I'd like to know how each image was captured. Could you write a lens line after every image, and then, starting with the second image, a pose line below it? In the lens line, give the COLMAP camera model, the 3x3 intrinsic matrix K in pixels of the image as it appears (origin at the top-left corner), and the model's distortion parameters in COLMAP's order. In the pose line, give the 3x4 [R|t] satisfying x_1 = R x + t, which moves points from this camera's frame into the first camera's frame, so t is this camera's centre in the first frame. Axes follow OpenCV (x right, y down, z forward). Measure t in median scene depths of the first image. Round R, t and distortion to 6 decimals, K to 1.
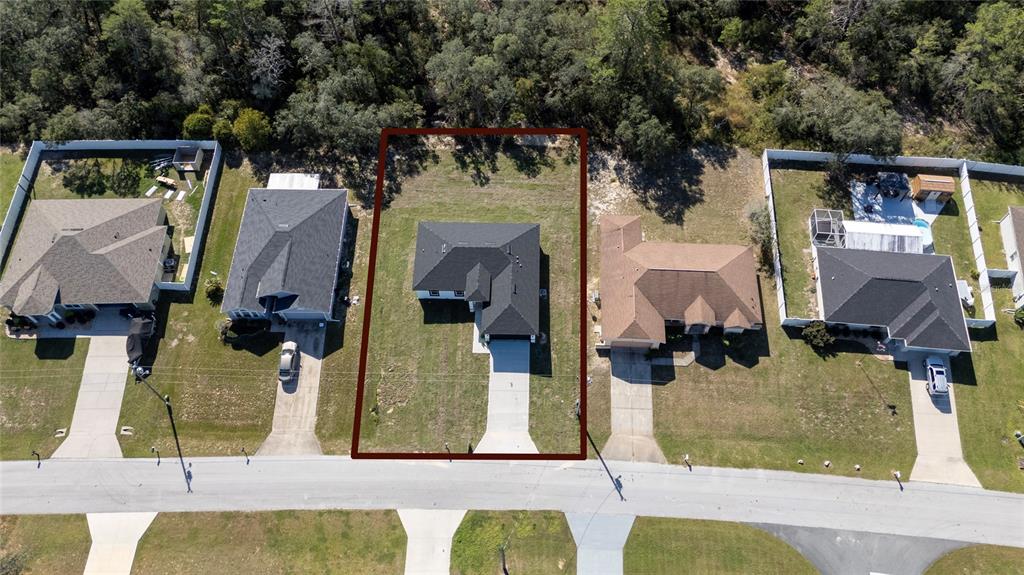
lens RADIAL K [[753.1, 0, 512.0], [0, 753.1, 287.5], [0, 0, 1]] dist [0.012431, -0.000422]
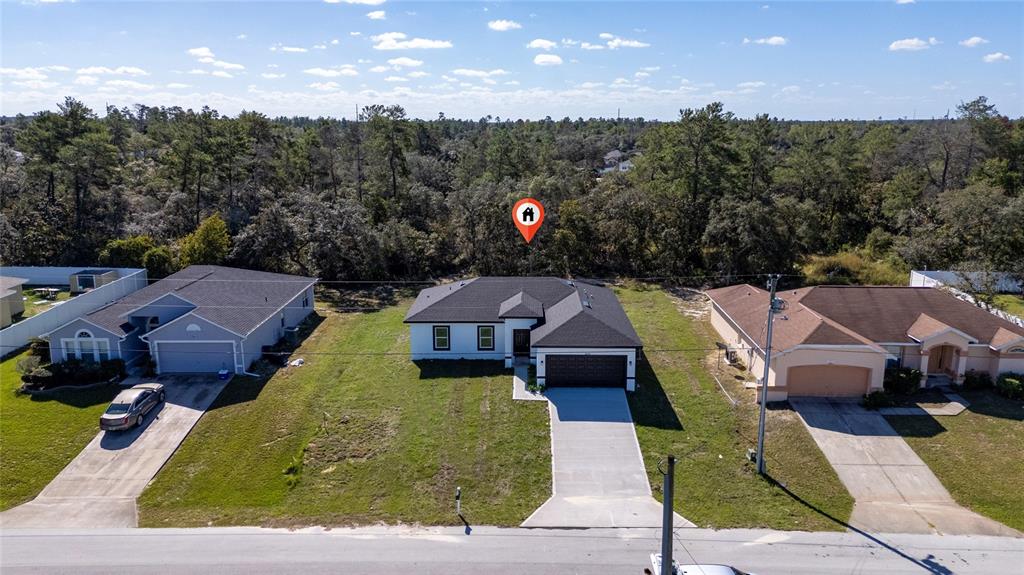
lens RADIAL K [[764.3, 0, 512.0], [0, 764.3, 287.5], [0, 0, 1]] dist [0.004266, -0.000528]
pose [[0.999877, -0.013109, 0.008661, -0.054585], [0.015174, 0.662694, -0.748737, 0.398780], [0.004076, 0.748776, 0.662811, 0.589141]]
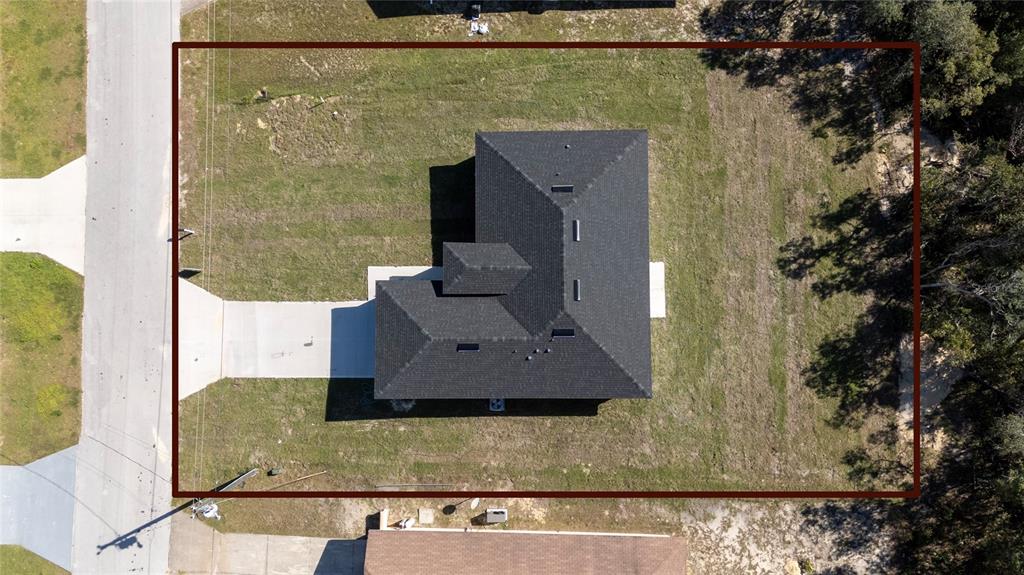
lens RADIAL K [[764.3, 0, 512.0], [0, 764.3, 287.5], [0, 0, 1]] dist [0.004266, -0.000528]
pose [[0.030240, 0.997572, -0.062736, -0.002260], [-0.860657, 0.057904, 0.505882, -0.250310], [0.508286, 0.038697, 0.860318, 0.580390]]
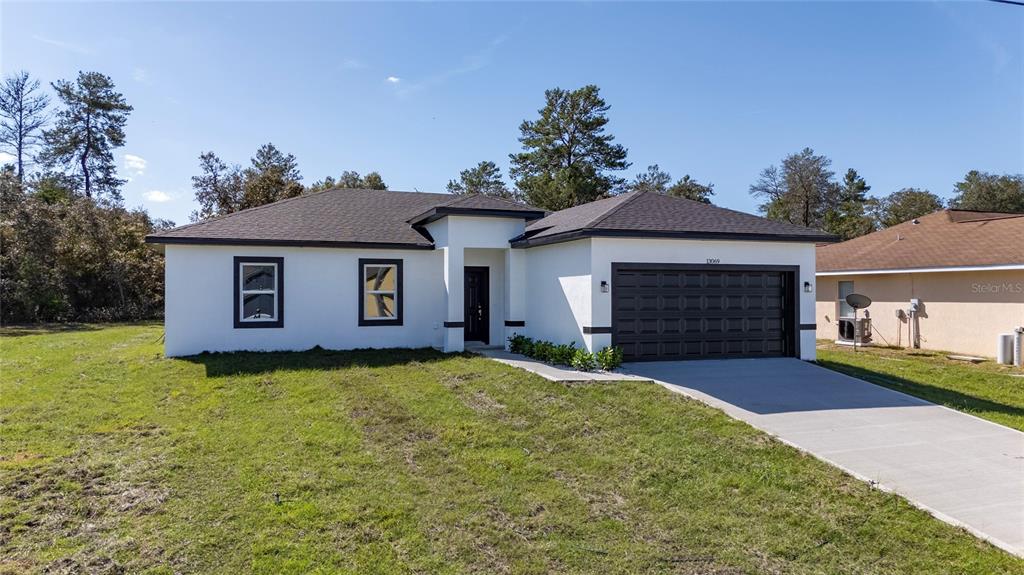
lens RADIAL K [[753.1, 0, 512.0], [0, 753.1, 287.5], [0, 0, 1]] dist [0.012431, -0.000422]
pose [[0.923605, -0.006383, 0.383293, -0.115999], [0.341393, 0.468500, -0.814837, 0.193442], [-0.174372, 0.883440, 0.434888, 0.883110]]
